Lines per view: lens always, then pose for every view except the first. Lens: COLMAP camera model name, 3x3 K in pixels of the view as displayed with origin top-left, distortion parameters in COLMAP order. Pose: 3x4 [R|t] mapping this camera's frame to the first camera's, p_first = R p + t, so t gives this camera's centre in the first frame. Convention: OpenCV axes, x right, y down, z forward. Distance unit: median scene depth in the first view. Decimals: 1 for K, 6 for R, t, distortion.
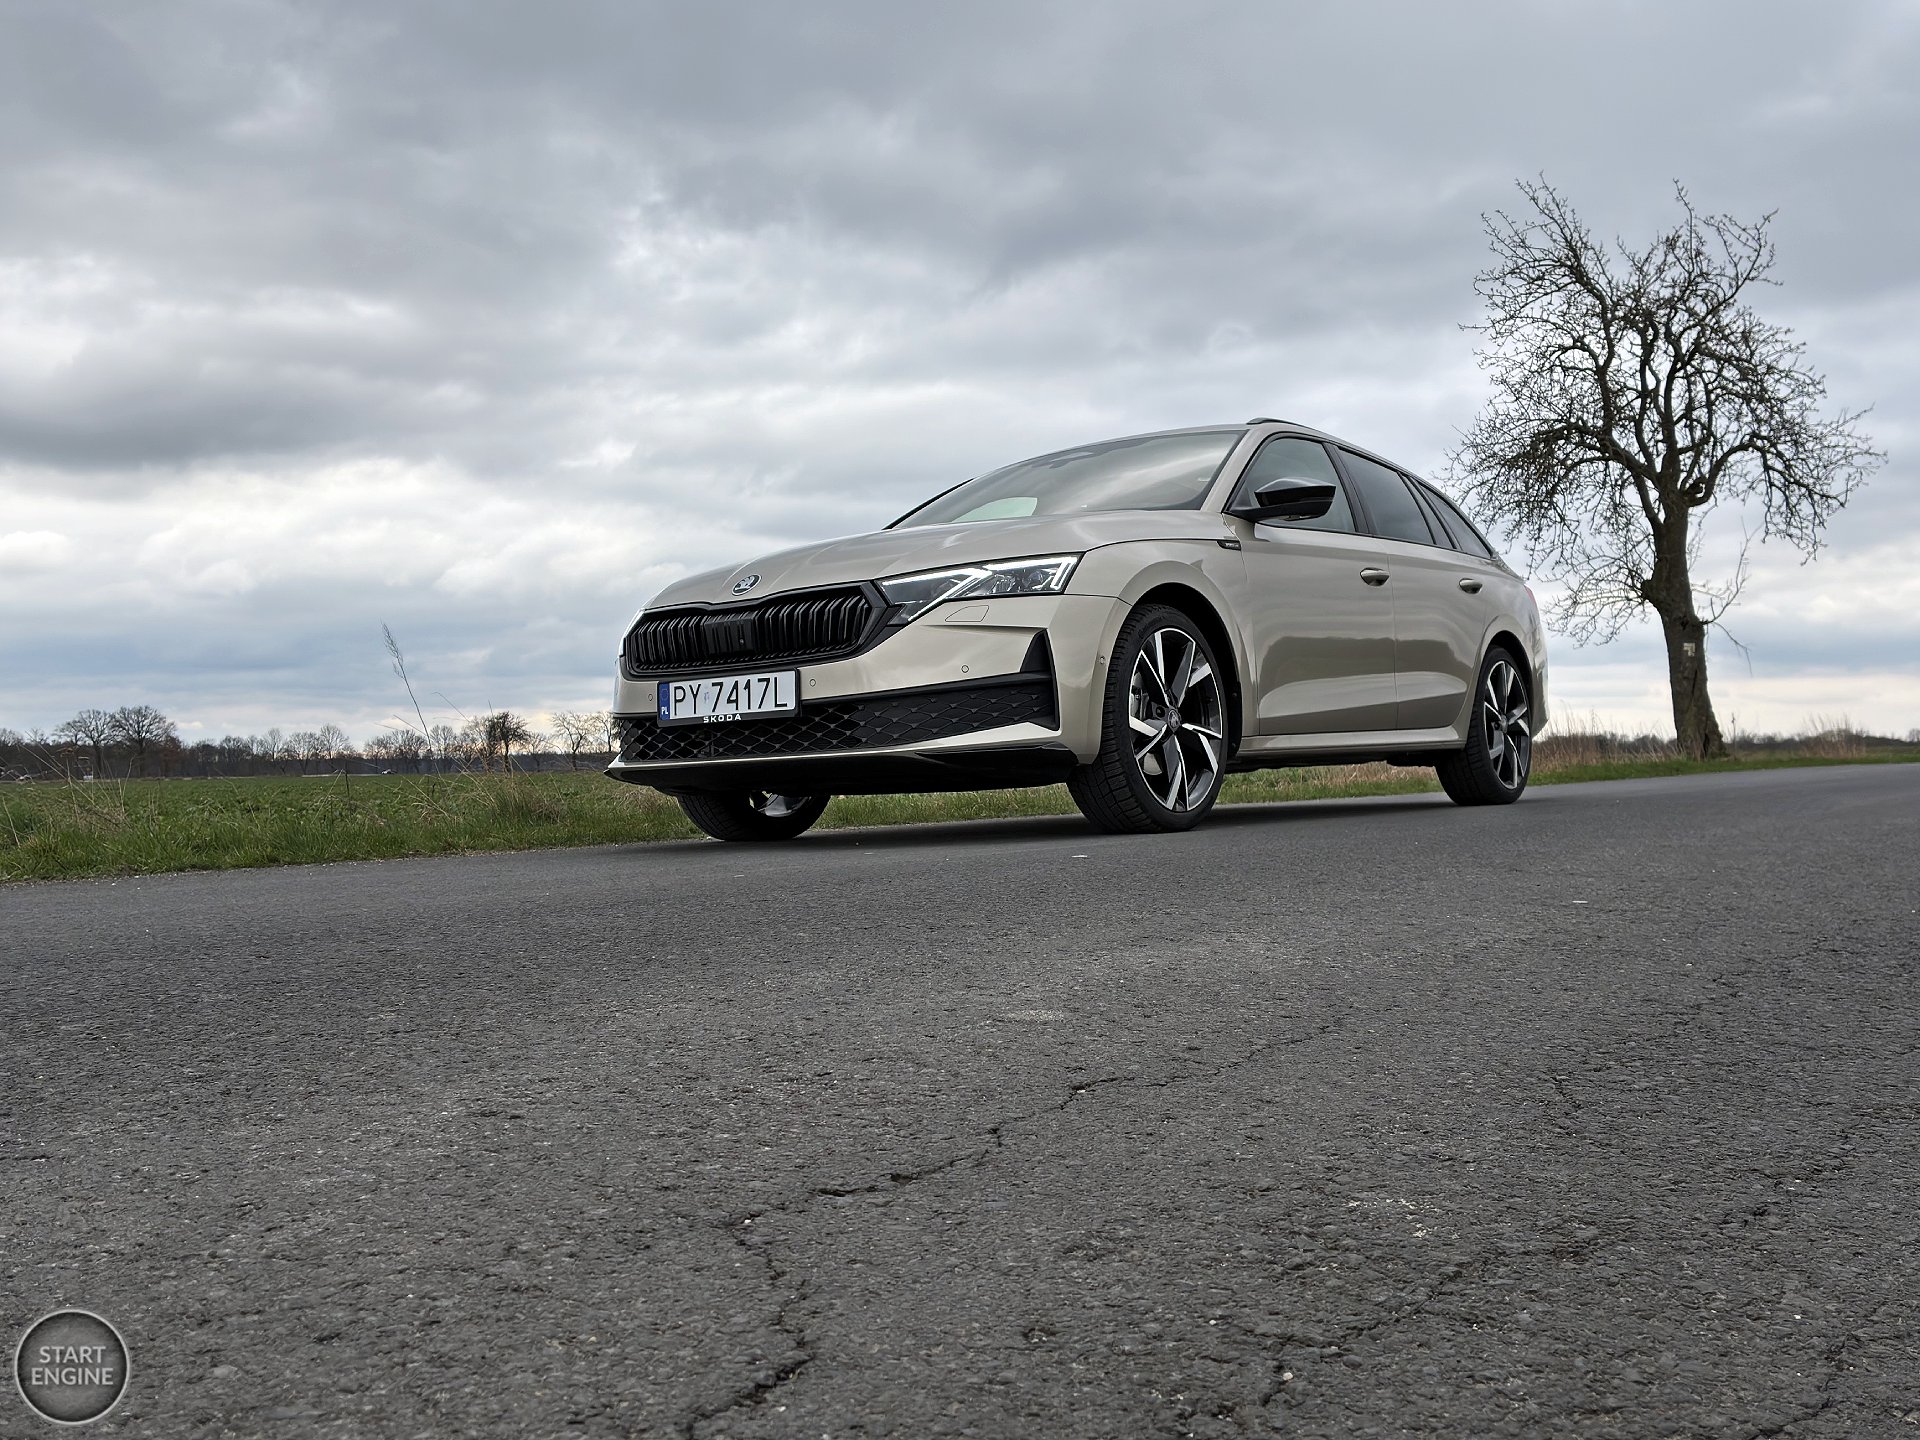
lens RADIAL K [[1672.1, 0, 962.4], [0, 1672.1, 729.9], [0, 0, 1]] dist [0.065120, -0.002815]
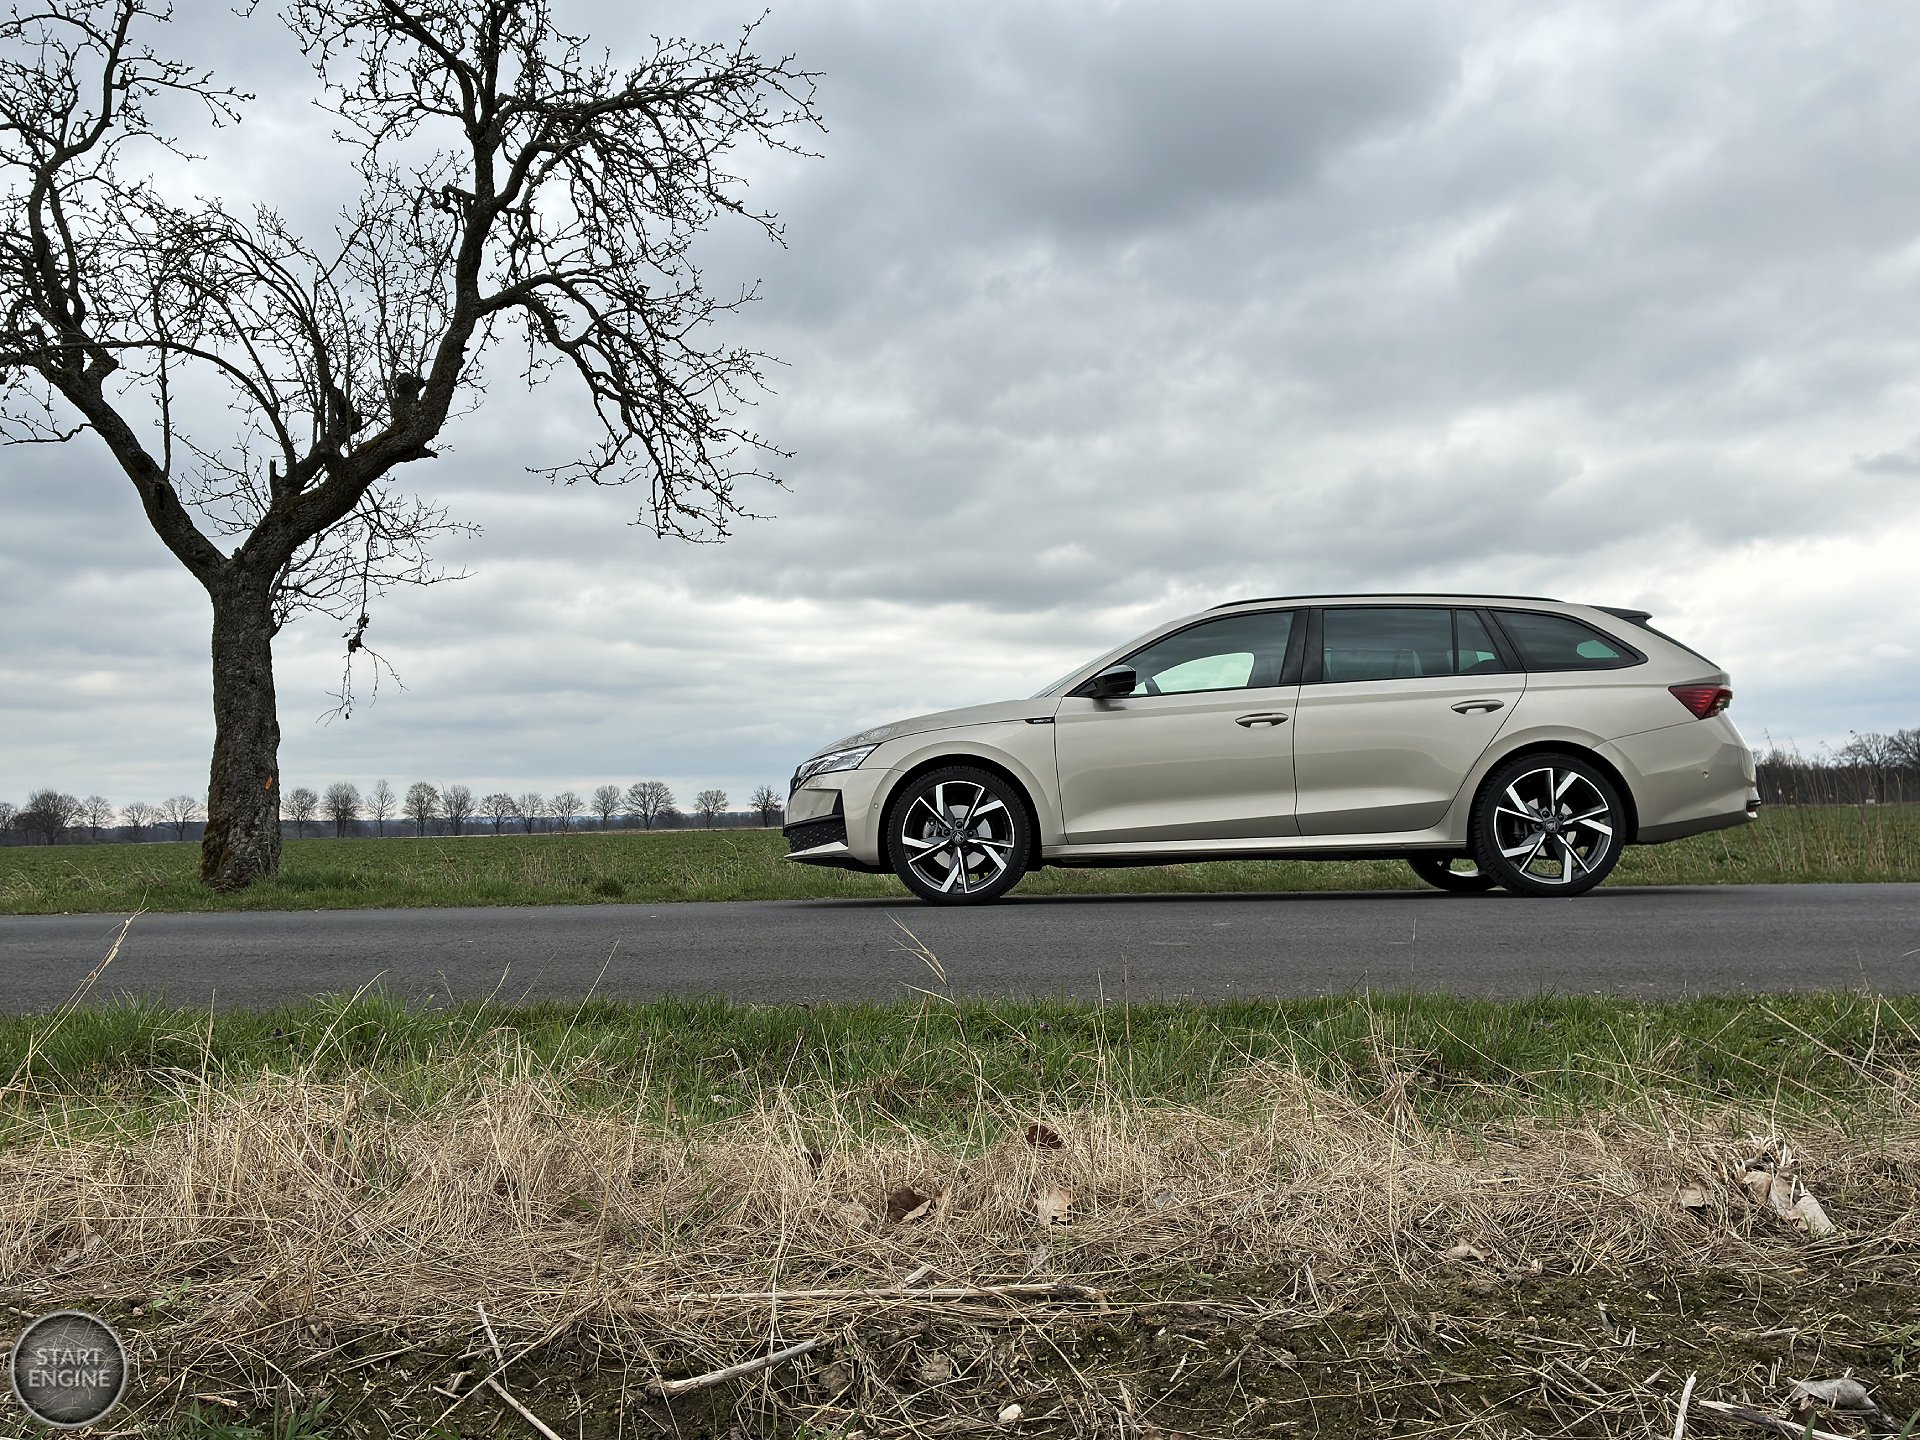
lens RADIAL K [[1672.1, 0, 969.3], [0, 1672.1, 718.3], [0, 0, 1]] dist [0.065120, -0.002815]
pose [[0.533365, -0.040147, -0.844932, 1.080351], [0.029547, 0.999148, -0.028823, -0.053142], [0.845369, -0.009592, 0.534096, 0.098791]]
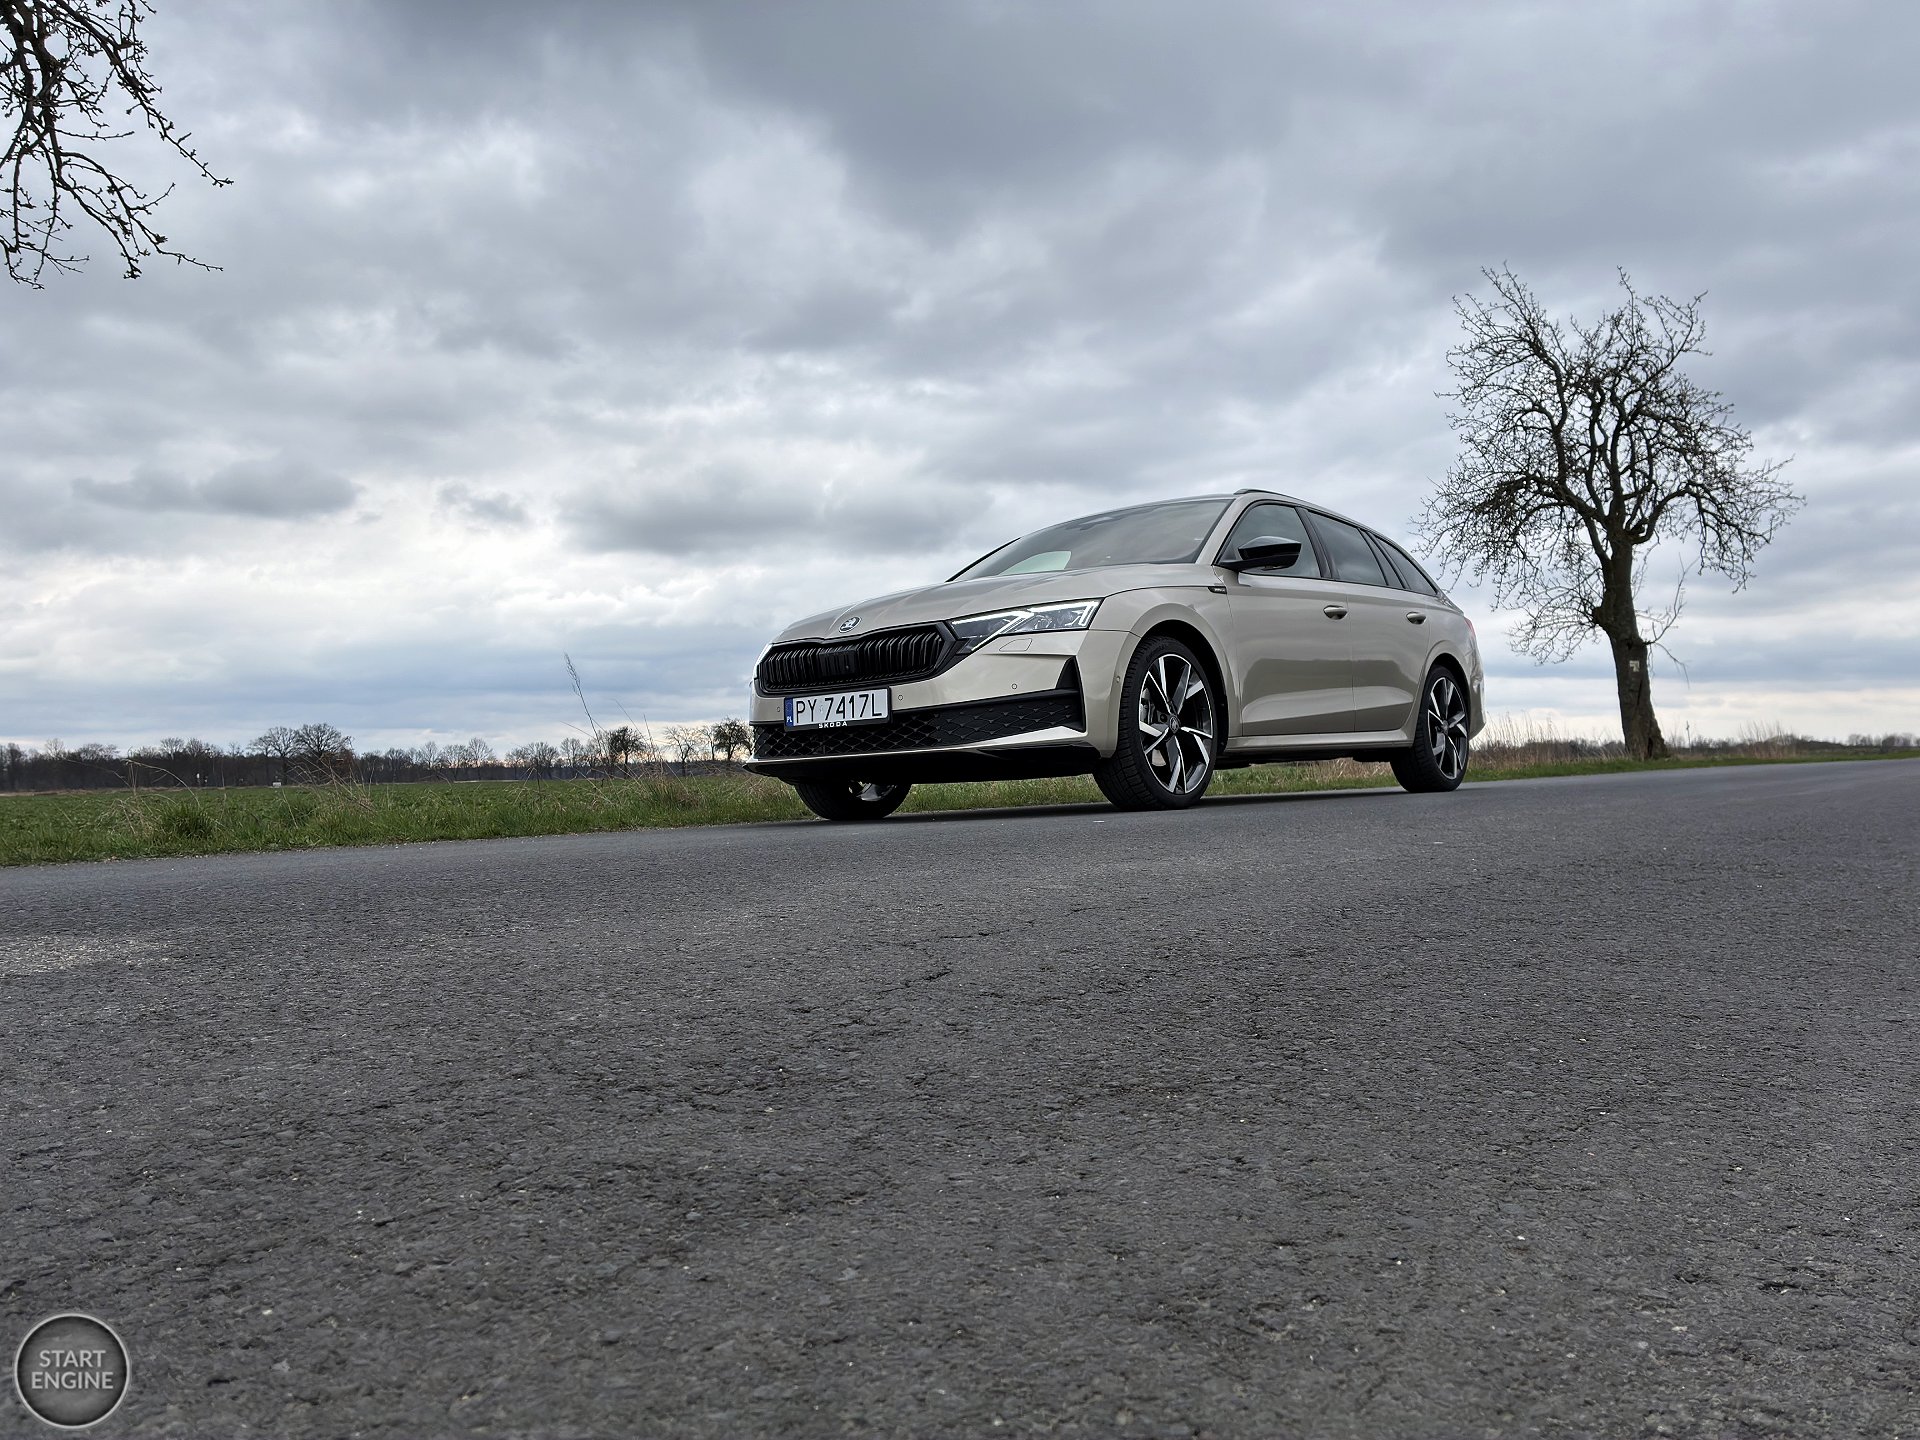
lens RADIAL K [[1445.3, 0, 961.9], [0, 1445.3, 726.0], [0, 0, 1]] dist [0.067076, -0.005904]
pose [[0.999344, -0.005869, -0.035737, 0.000394], [0.005521, 0.999937, -0.009819, 0.004061], [0.035792, 0.009615, 0.999313, -0.099956]]
